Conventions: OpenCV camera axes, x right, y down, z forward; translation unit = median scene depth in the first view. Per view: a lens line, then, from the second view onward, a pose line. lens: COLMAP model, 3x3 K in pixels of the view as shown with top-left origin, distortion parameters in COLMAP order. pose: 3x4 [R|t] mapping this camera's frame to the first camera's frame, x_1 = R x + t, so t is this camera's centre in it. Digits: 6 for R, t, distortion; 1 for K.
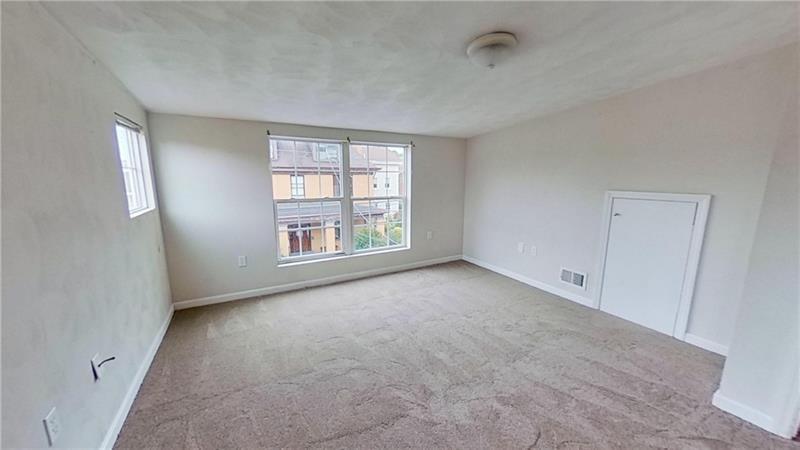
lens RADIAL K [[291.8, 0, 400.0], [0, 291.8, 225.0], [0, 0, 1]] dist [-0.000092, -0.000011]
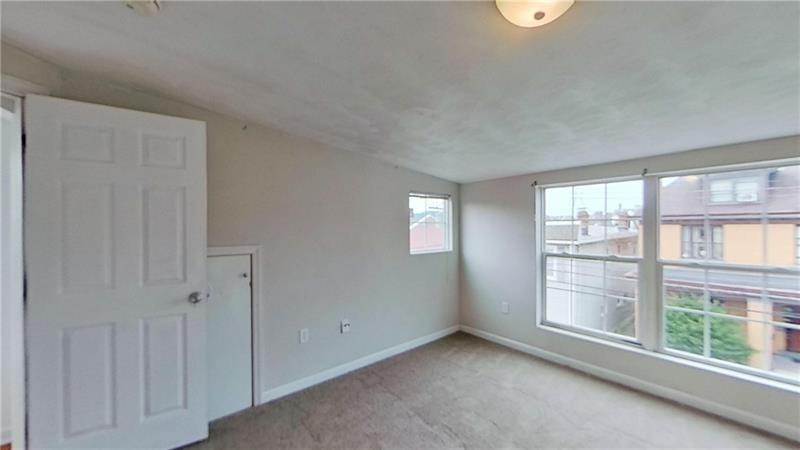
lens RADIAL K [[291.8, 0, 400.0], [0, 291.8, 225.0], [0, 0, 1]] dist [-0.000092, -0.000011]
pose [[0.207397, -0.010612, -0.978199, 0.406836], [-0.157316, 0.986565, -0.044057, -0.063813], [0.965525, 0.163024, 0.202941, 0.375384]]
